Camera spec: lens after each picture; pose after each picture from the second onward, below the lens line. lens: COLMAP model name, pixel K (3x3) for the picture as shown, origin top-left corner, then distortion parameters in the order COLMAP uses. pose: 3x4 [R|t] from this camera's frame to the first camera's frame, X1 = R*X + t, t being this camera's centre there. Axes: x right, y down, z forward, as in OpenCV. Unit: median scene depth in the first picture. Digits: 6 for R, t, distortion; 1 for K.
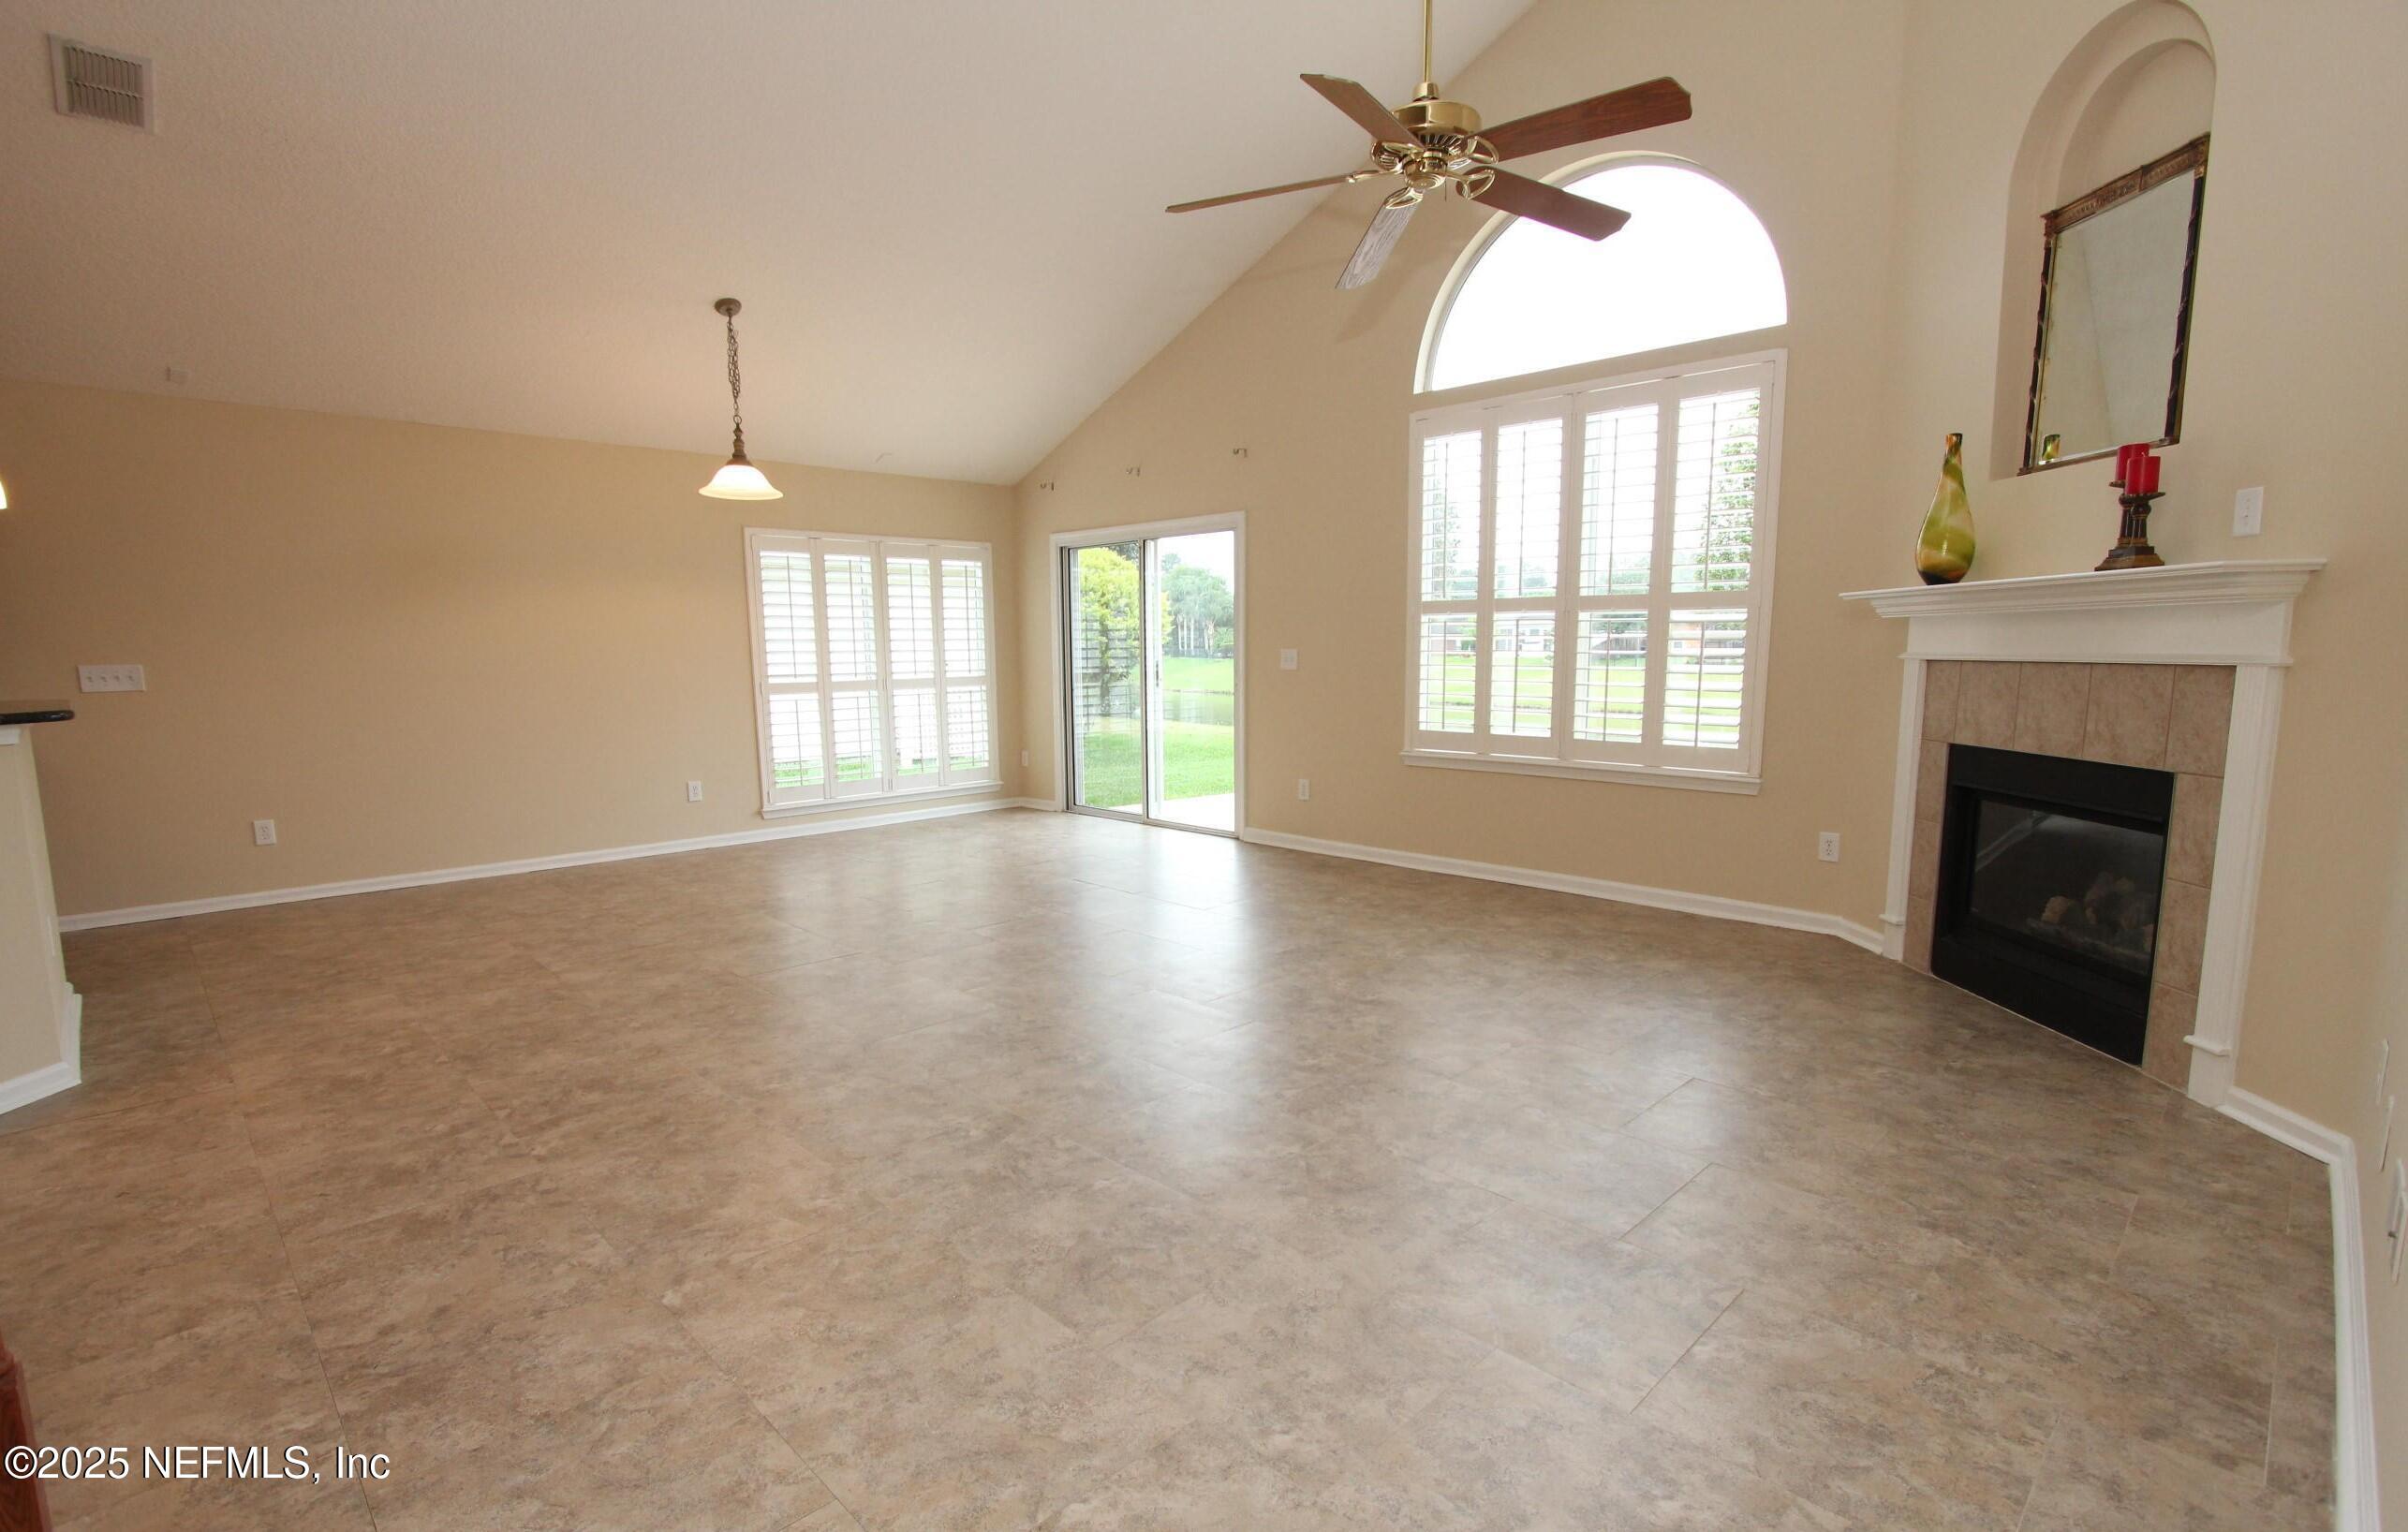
lens RADIAL K [[1126.5, 0, 1196.9], [0, 1126.5, 795.0], [0, 0, 1]] dist [-0.001696, -0.000344]
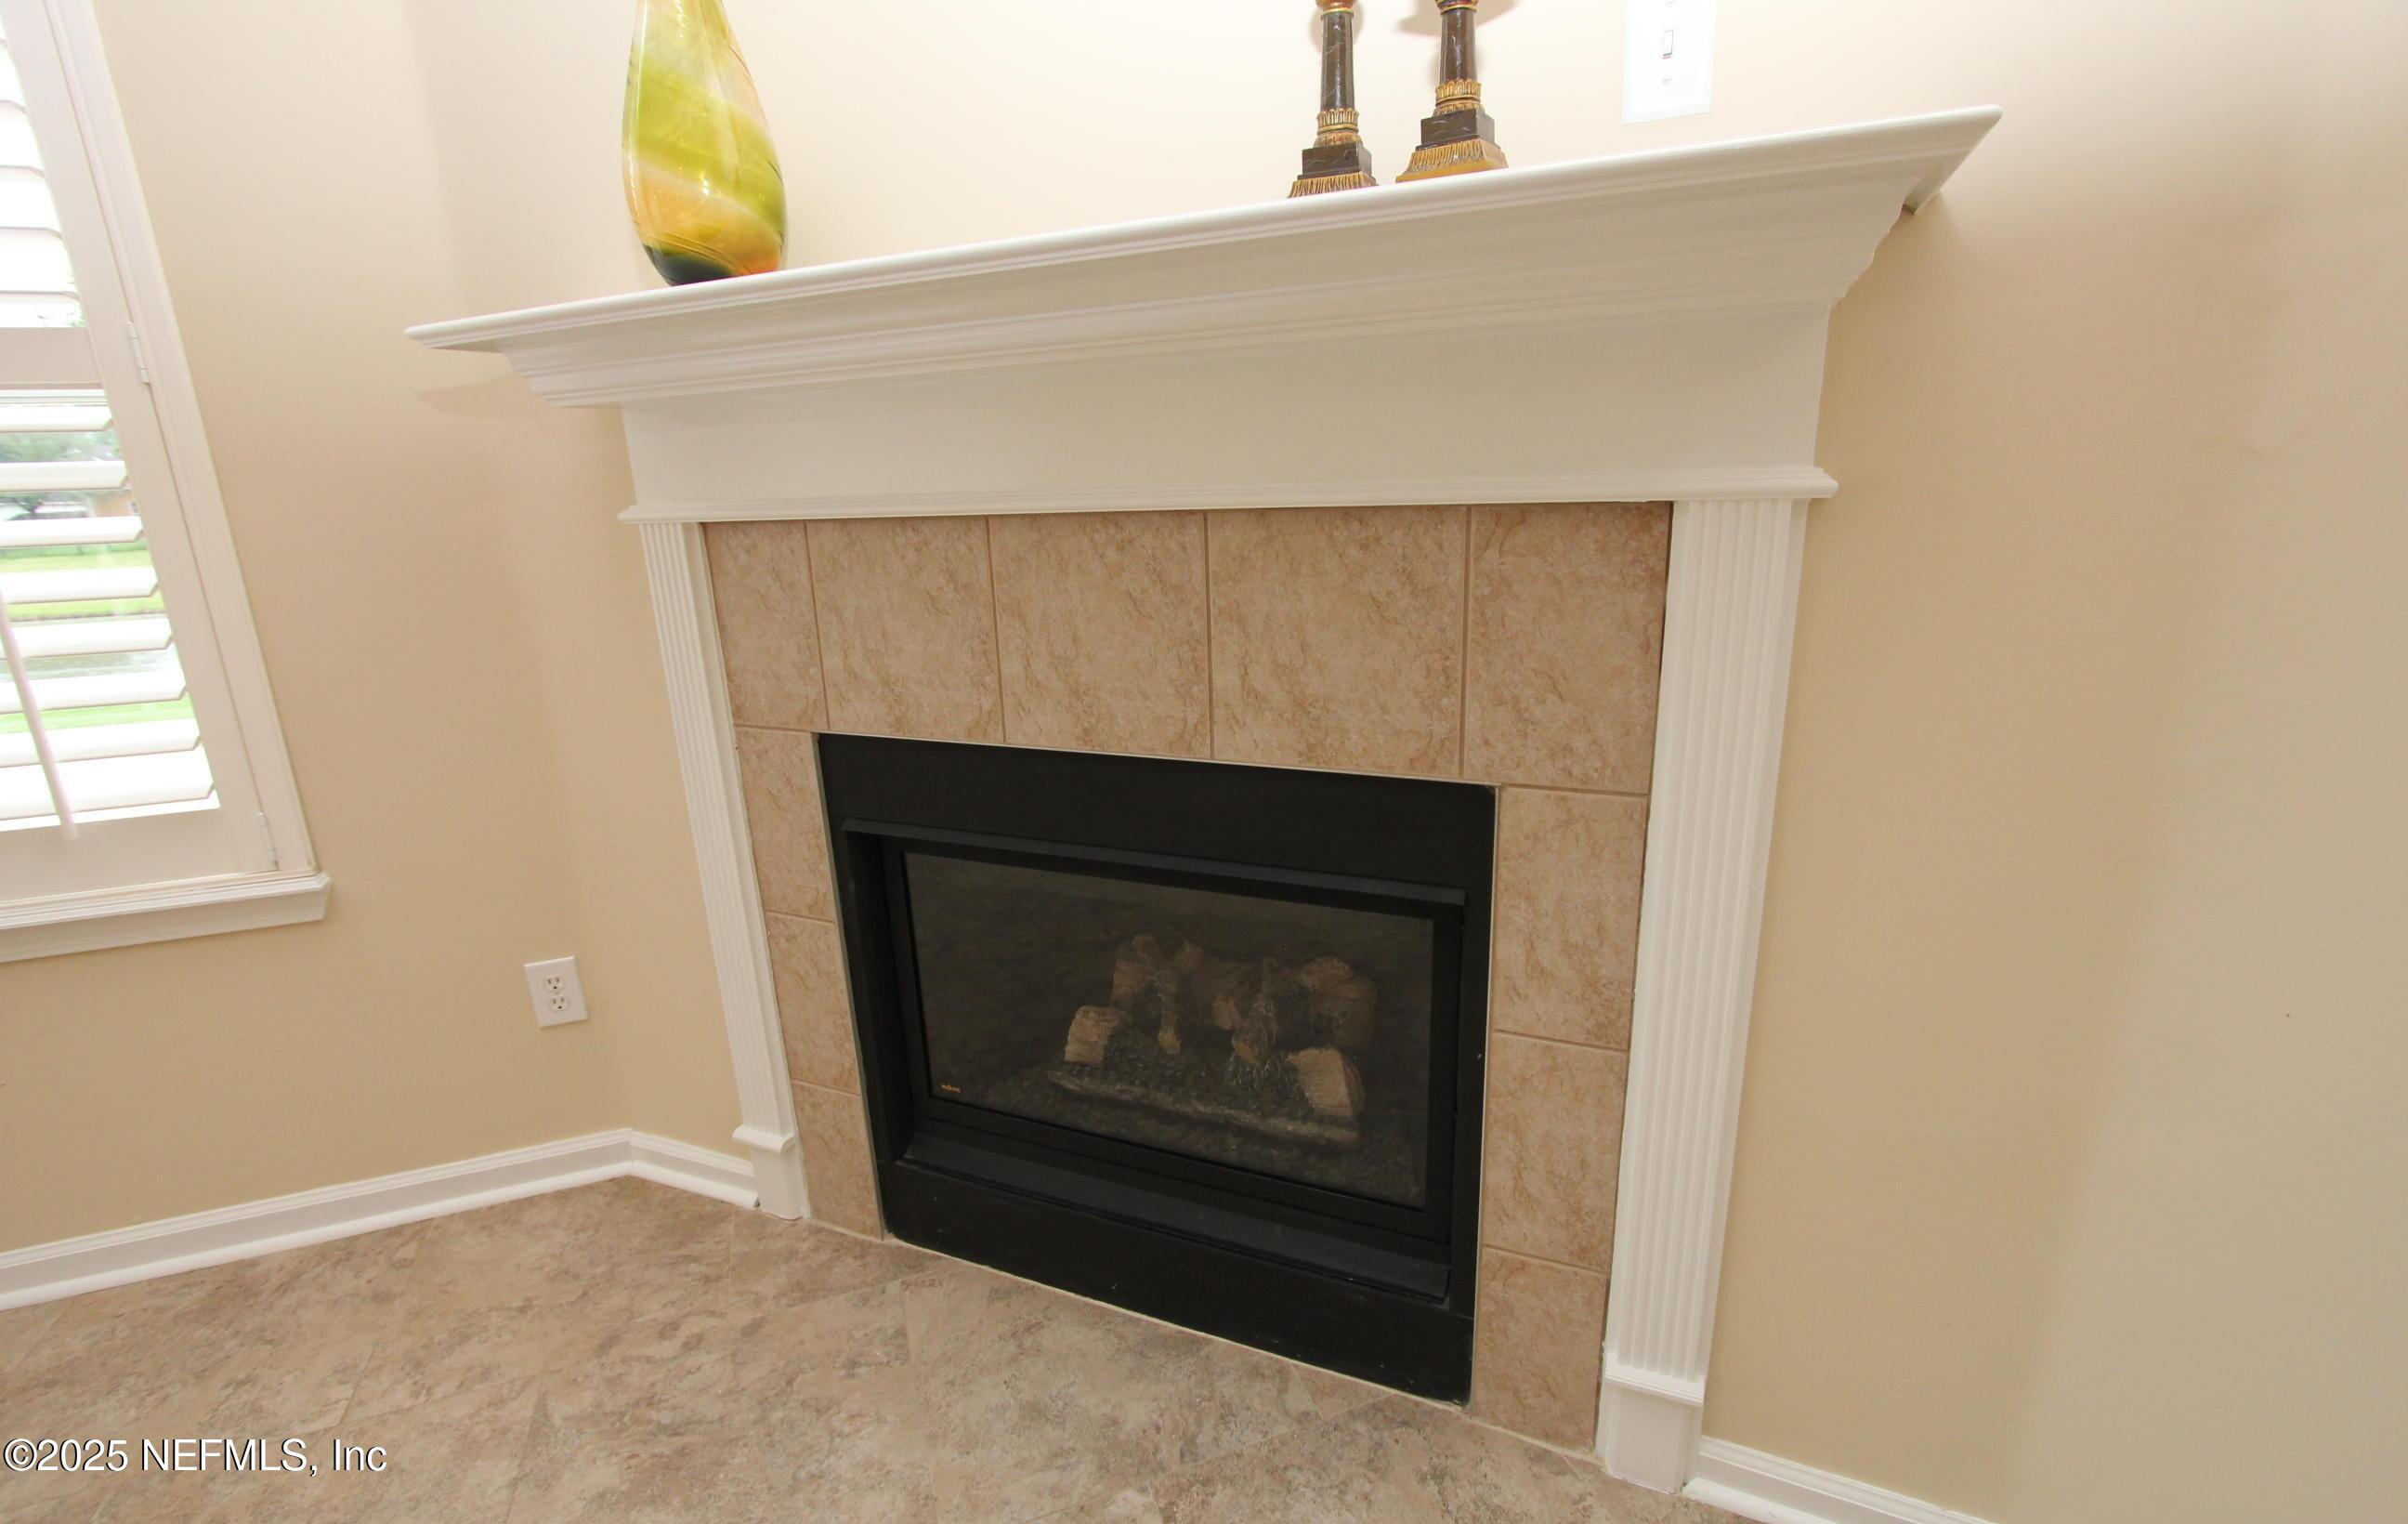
lens RADIAL K [[1085.4, 0, 1273.1], [0, 1085.4, 811.2], [0, 0, 1]] dist [-0.034175, 0.000405]
pose [[0.365715, -0.256911, 0.894567, 0.379342], [0.139582, 0.965417, 0.220196, -0.081098], [-0.920201, 0.044337, 0.388928, 0.704945]]
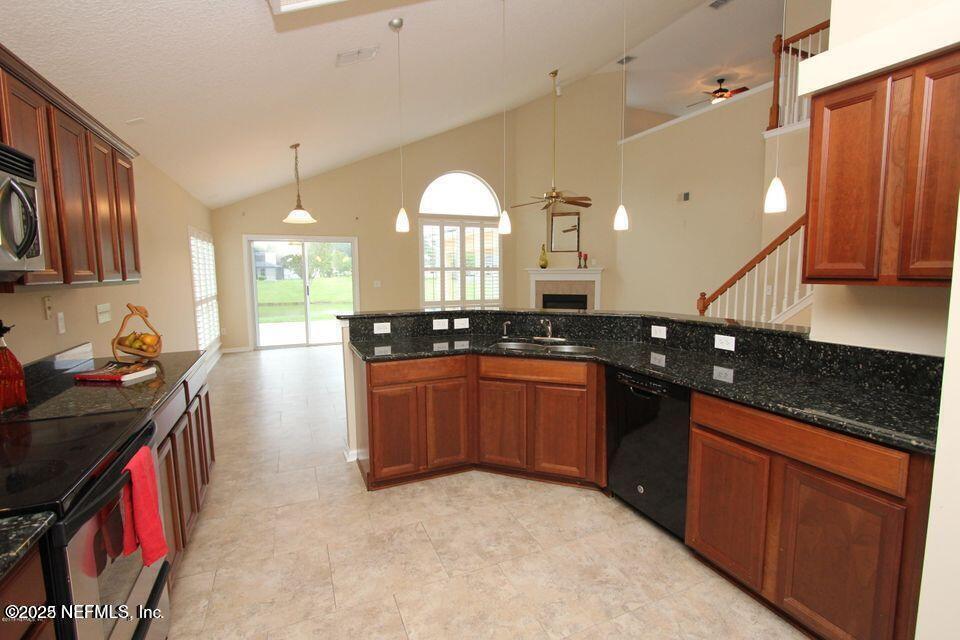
lens RADIAL K [[441.4, 0, 482.4], [0, 441.4, 316.9], [0, 0, 1]] dist [-0.022819, 0.004649]
pose [[0.359341, -0.094100, 0.928450, -1.685544], [0.127329, 0.990543, 0.051113, -0.087546], [-0.924479, 0.099852, 0.367925, 0.436269]]
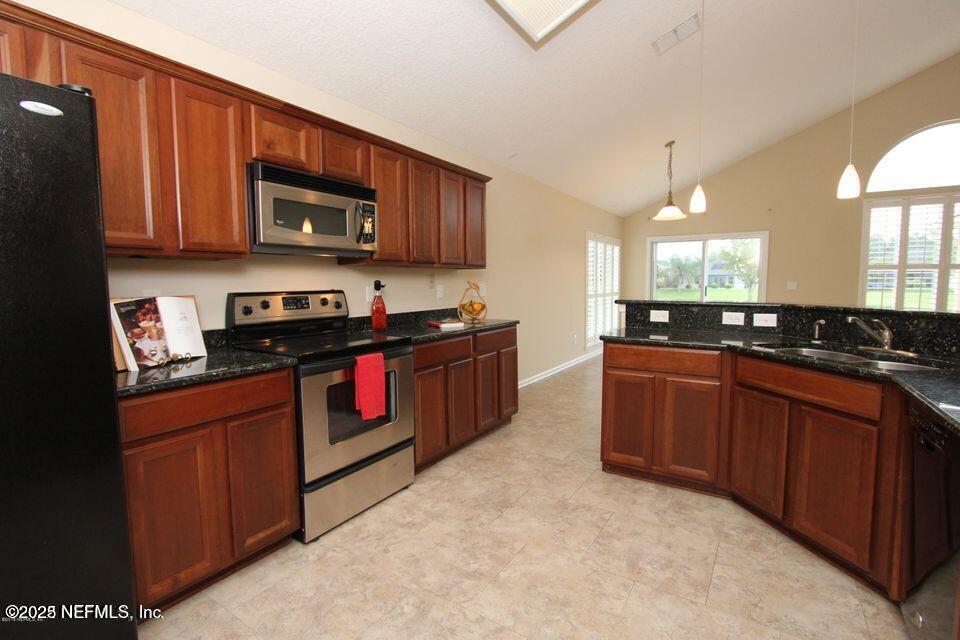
lens RADIAL K [[441.4, 0, 482.4], [0, 441.4, 316.9], [0, 0, 1]] dist [-0.022819, 0.004649]
pose [[0.977100, -0.013182, 0.212374, -1.464144], [0.024527, 0.998404, -0.050875, -0.016574], [-0.211364, 0.054919, 0.975863, 0.226336]]
